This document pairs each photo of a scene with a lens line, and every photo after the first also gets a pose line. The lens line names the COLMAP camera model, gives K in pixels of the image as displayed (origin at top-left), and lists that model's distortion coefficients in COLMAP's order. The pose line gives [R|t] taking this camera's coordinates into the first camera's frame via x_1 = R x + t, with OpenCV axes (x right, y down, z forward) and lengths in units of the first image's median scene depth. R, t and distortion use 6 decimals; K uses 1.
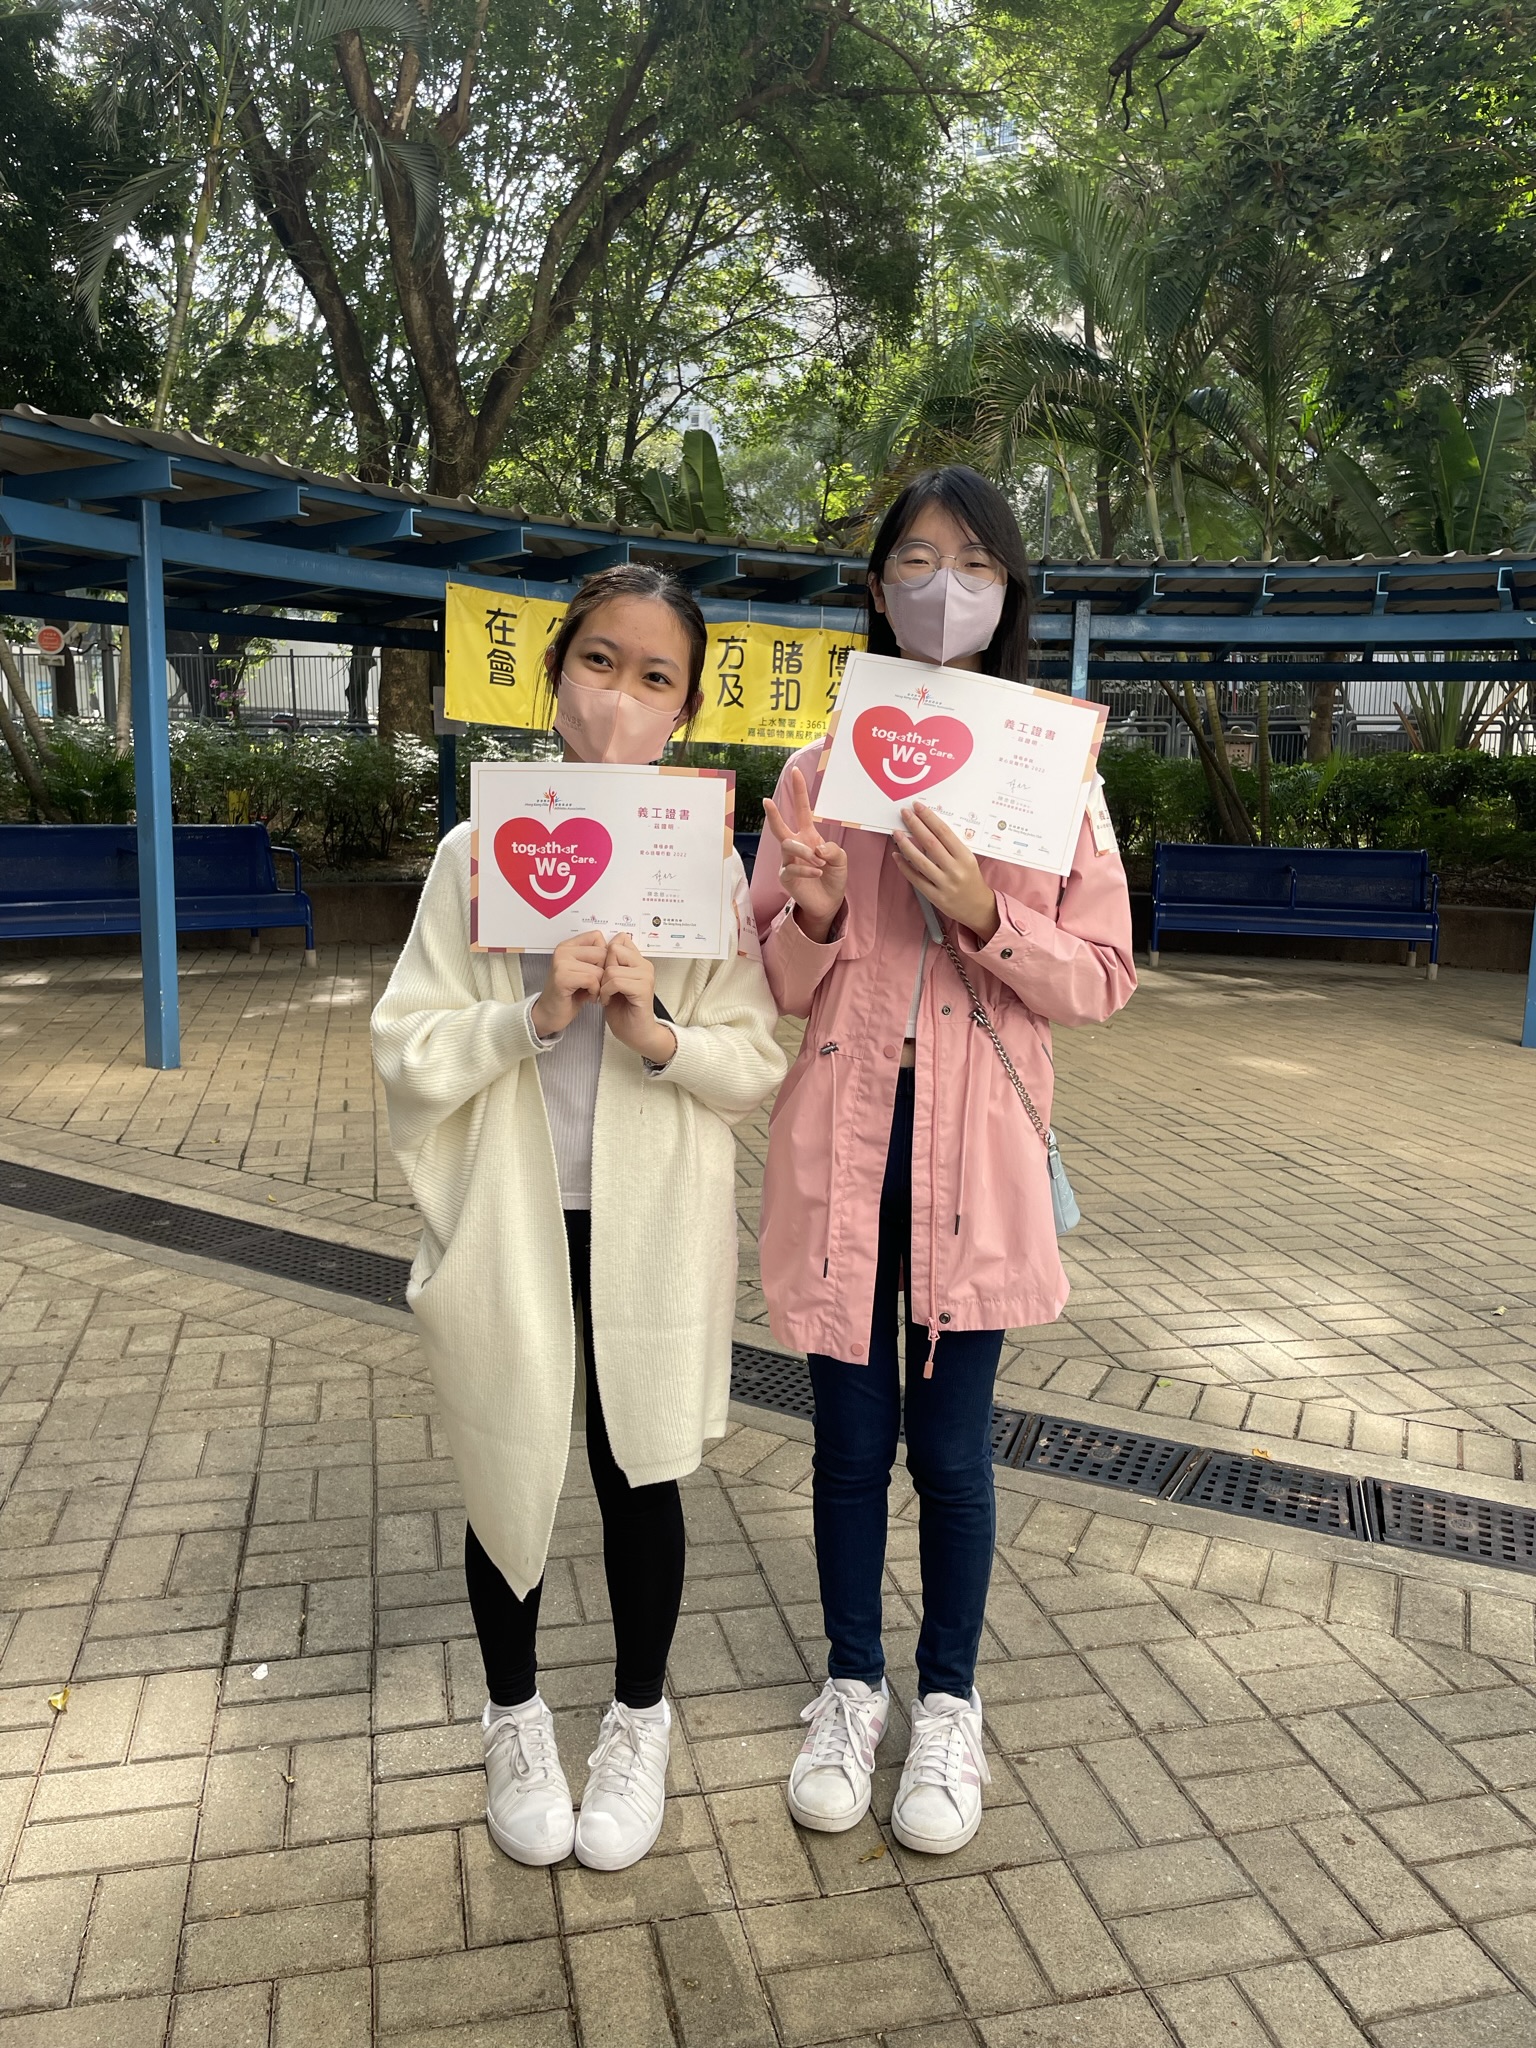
lens RADIAL K [[1548.9, 0, 780.1], [0, 1548.9, 1011.4], [0, 0, 1]] dist [0.087352, -0.113333]
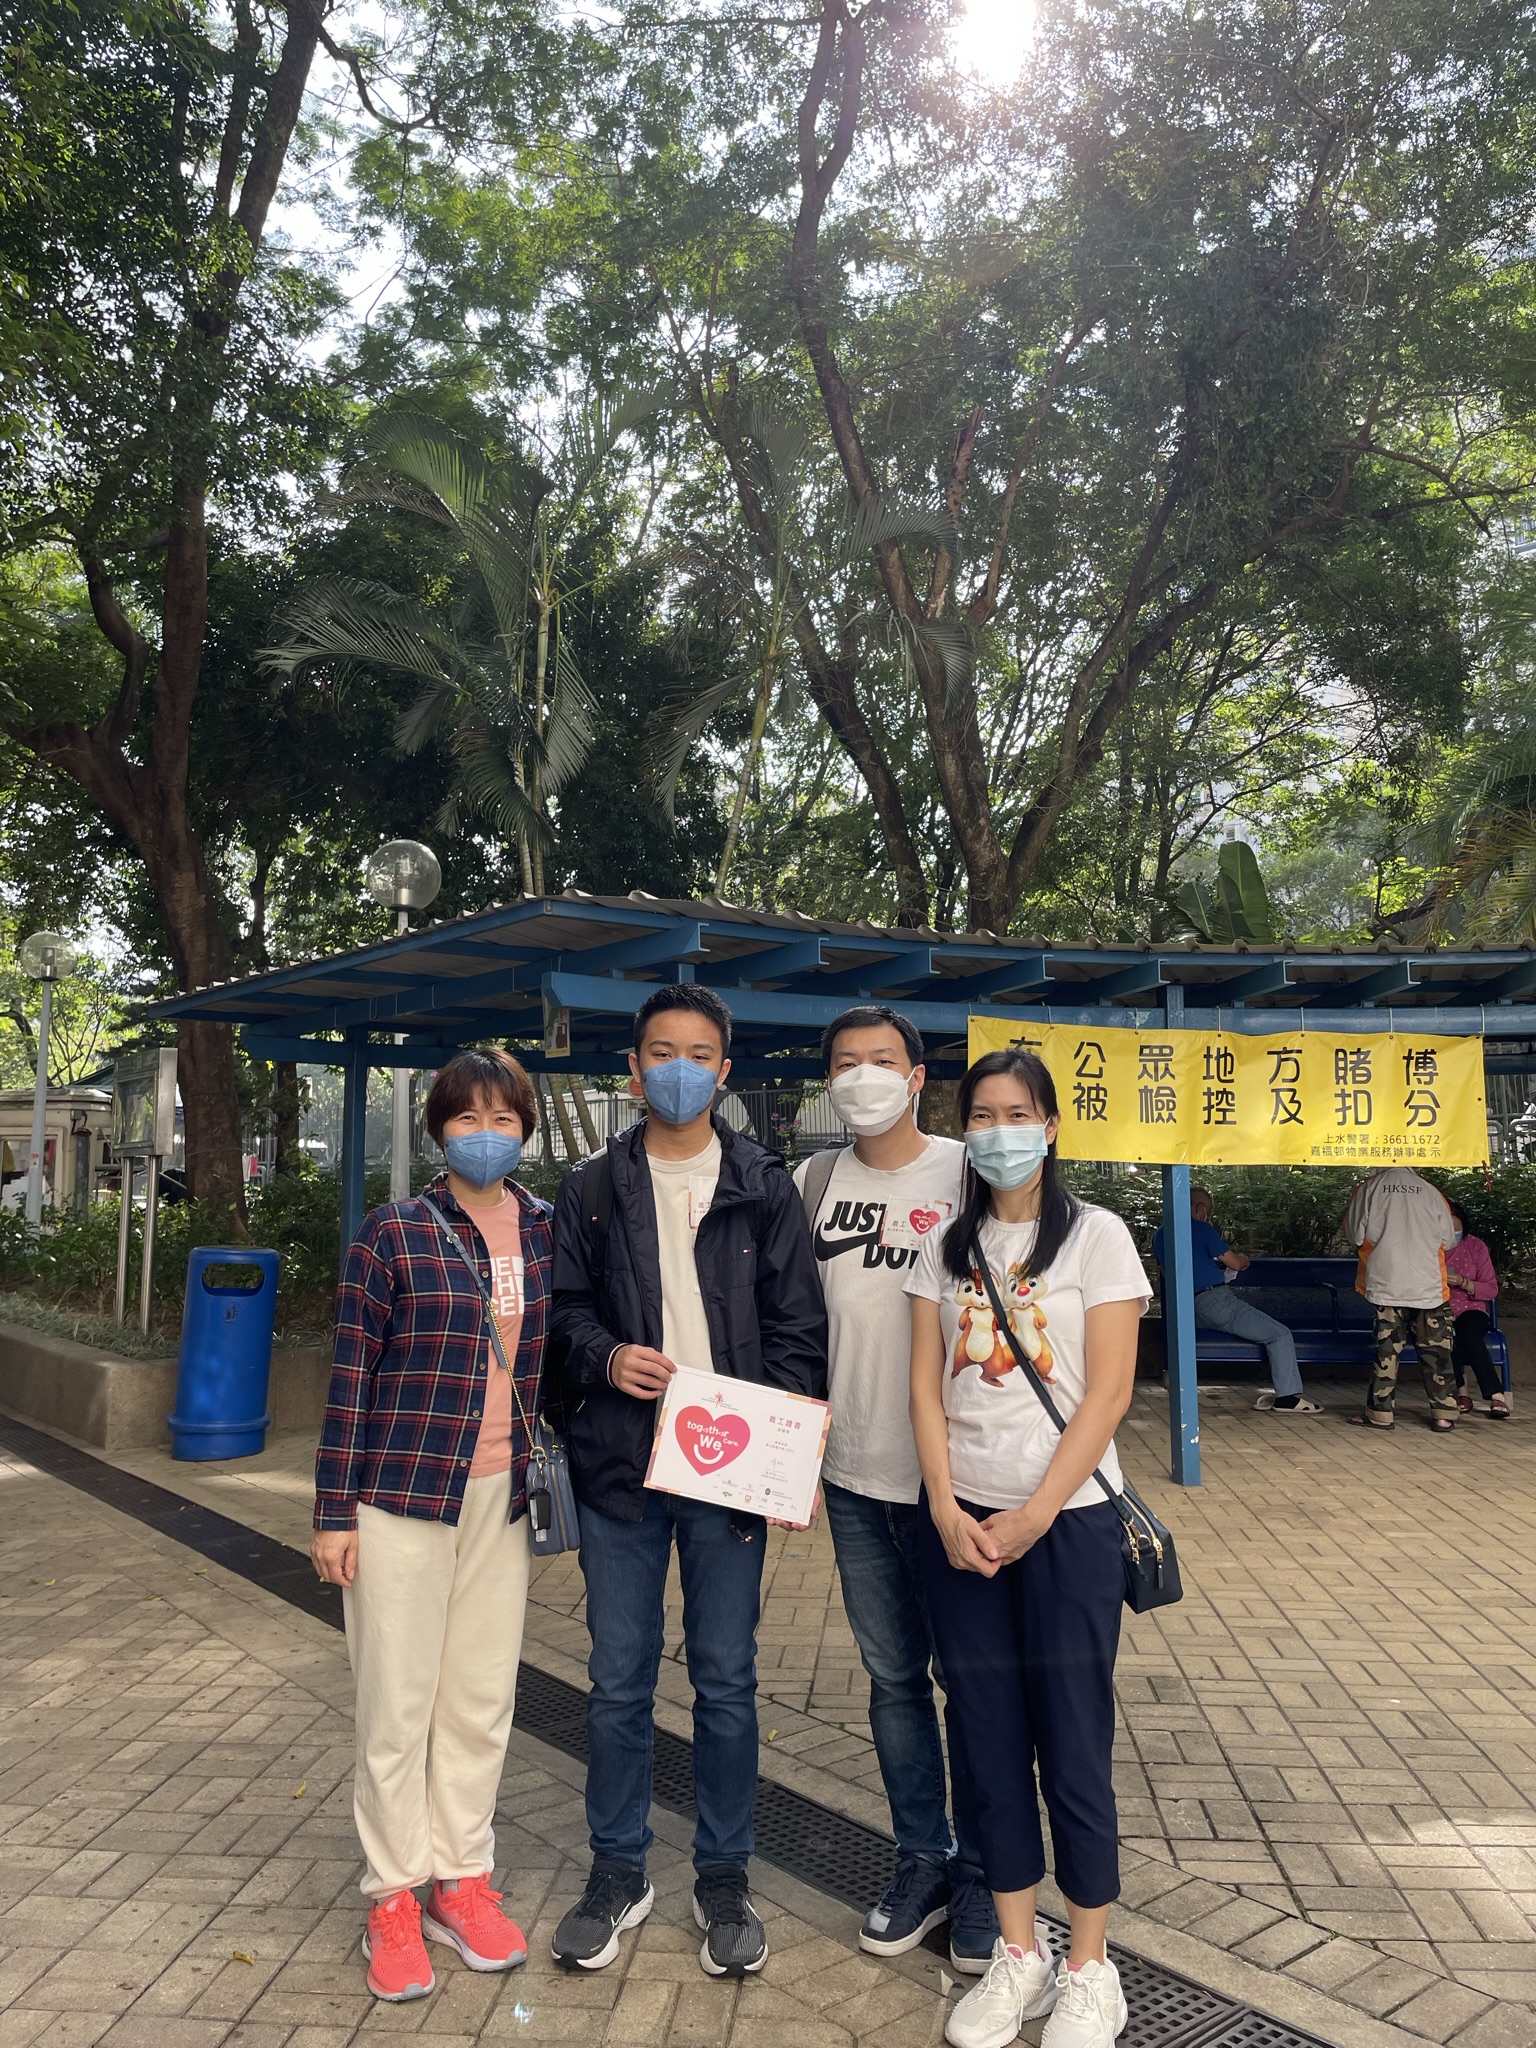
lens RADIAL K [[1548.9, 0, 758.1], [0, 1548.9, 1019.3], [0, 0, 1]] dist [0.087352, -0.113333]
pose [[0.935880, -0.071024, -0.345084, -0.002783], [-0.019223, 0.967717, -0.251305, -0.023629], [0.351793, 0.241825, 0.904302, 0.070926]]
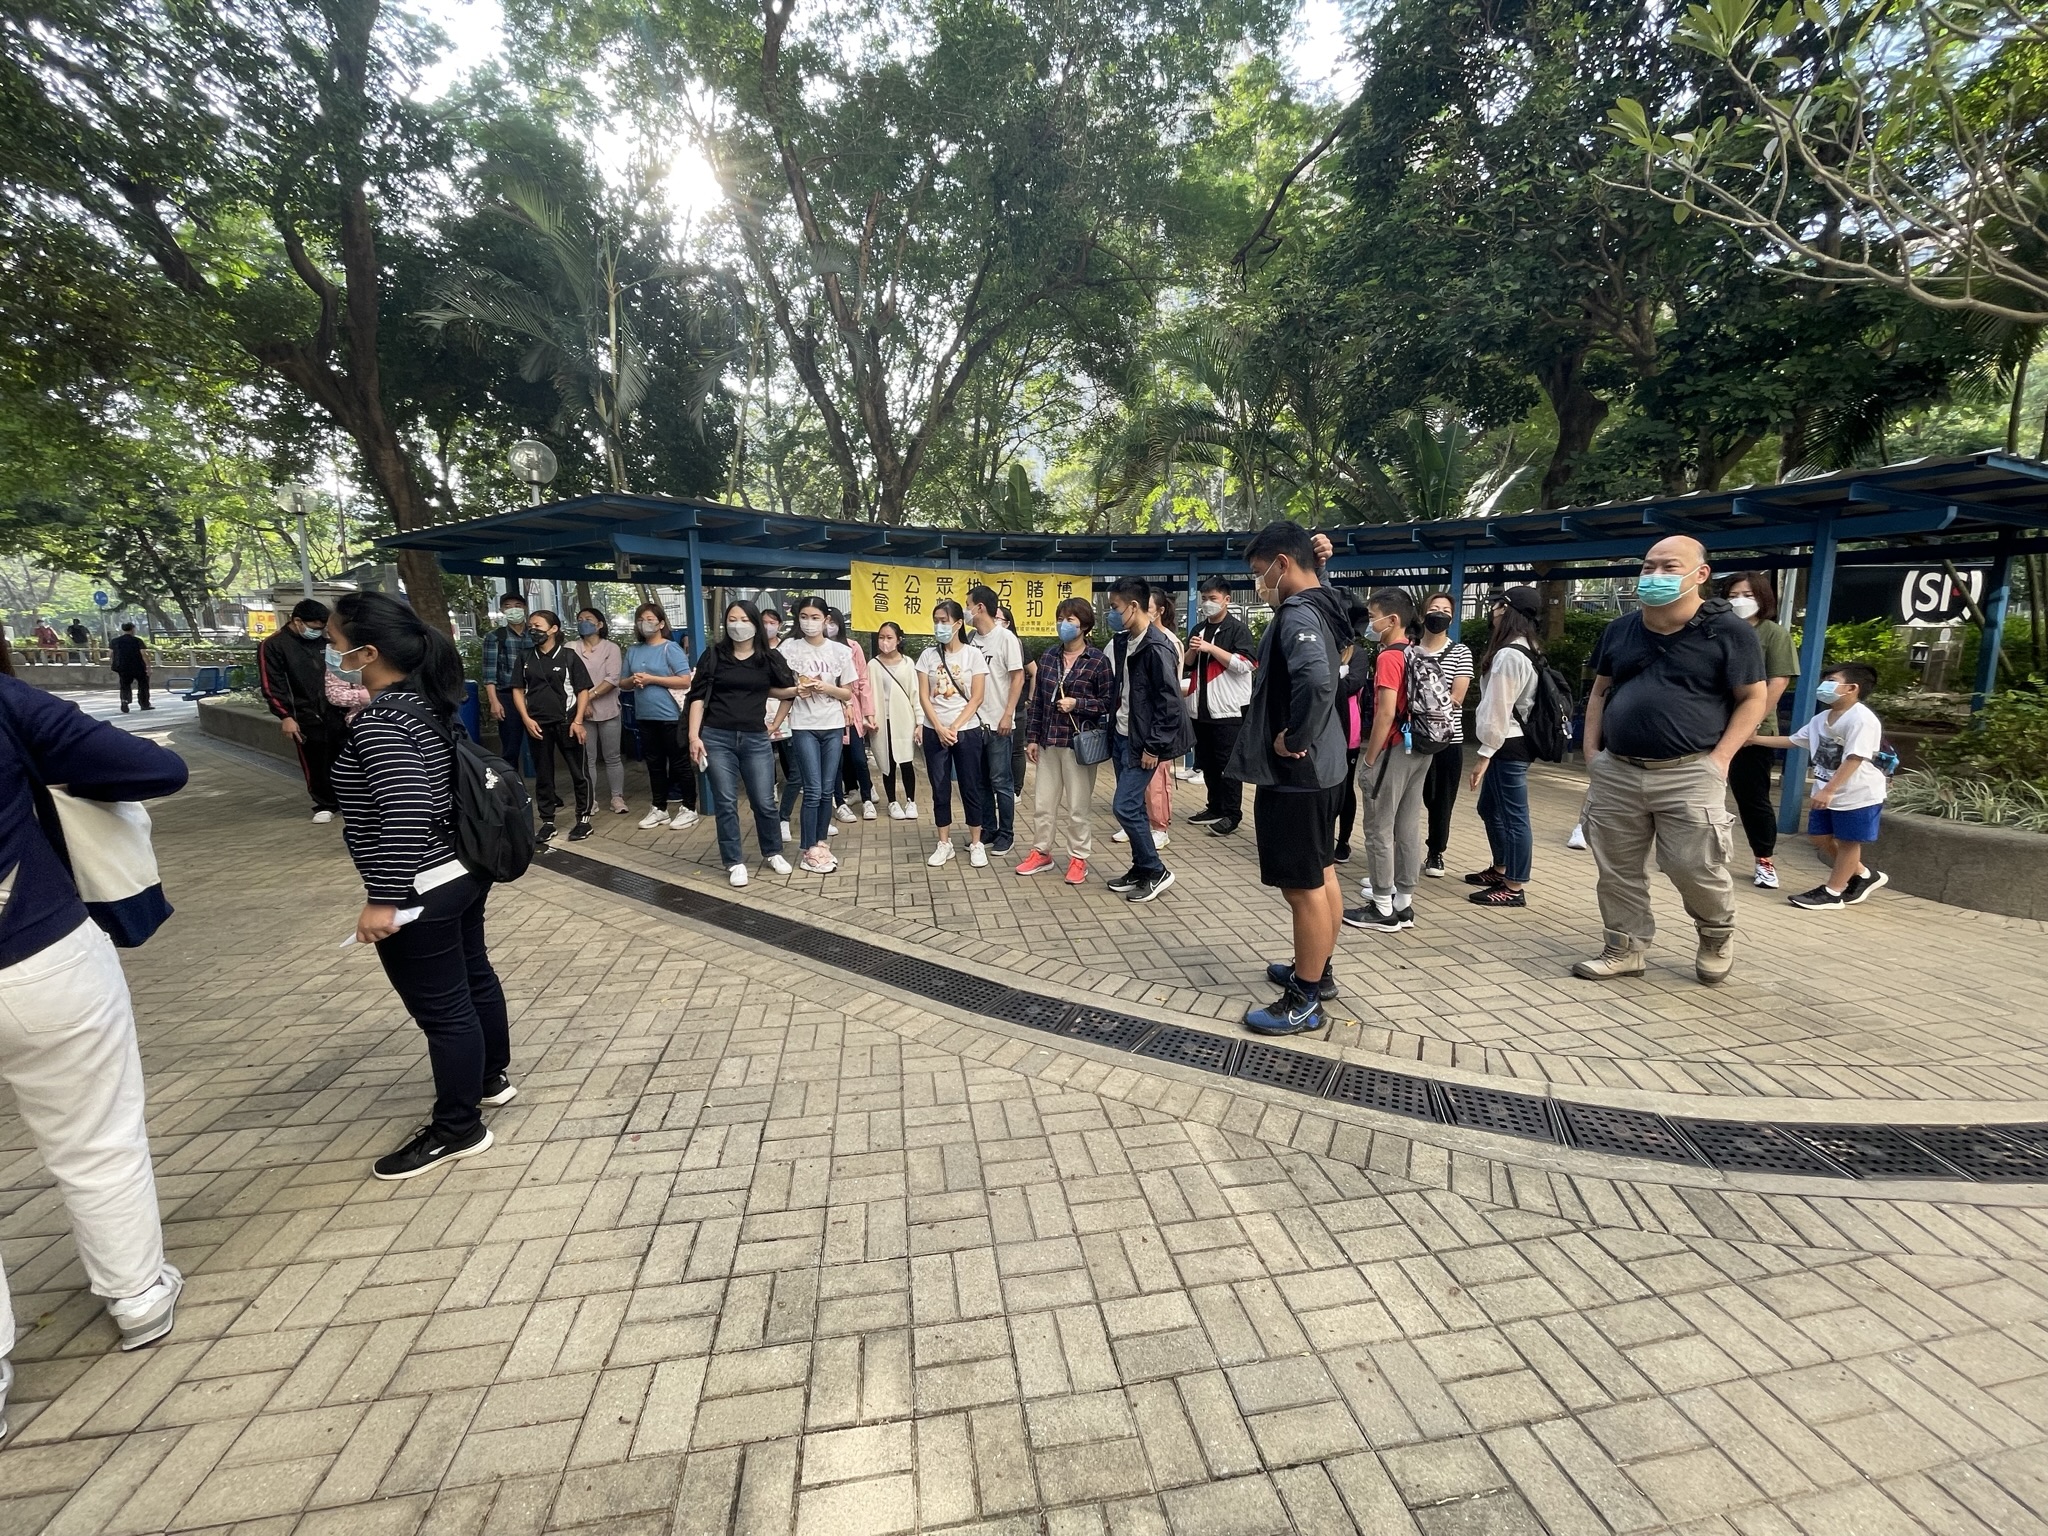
lens RADIAL K [[829.9, 0, 1025.4], [0, 829.9, 765.7], [0, 0, 1]] dist [-0.001647, -0.000912]
pose [[0.995914, -0.020476, -0.087957, 0.076461], [0.020756, 0.999782, 0.002265, -0.015389], [0.087892, -0.004081, 0.996122, -0.007125]]
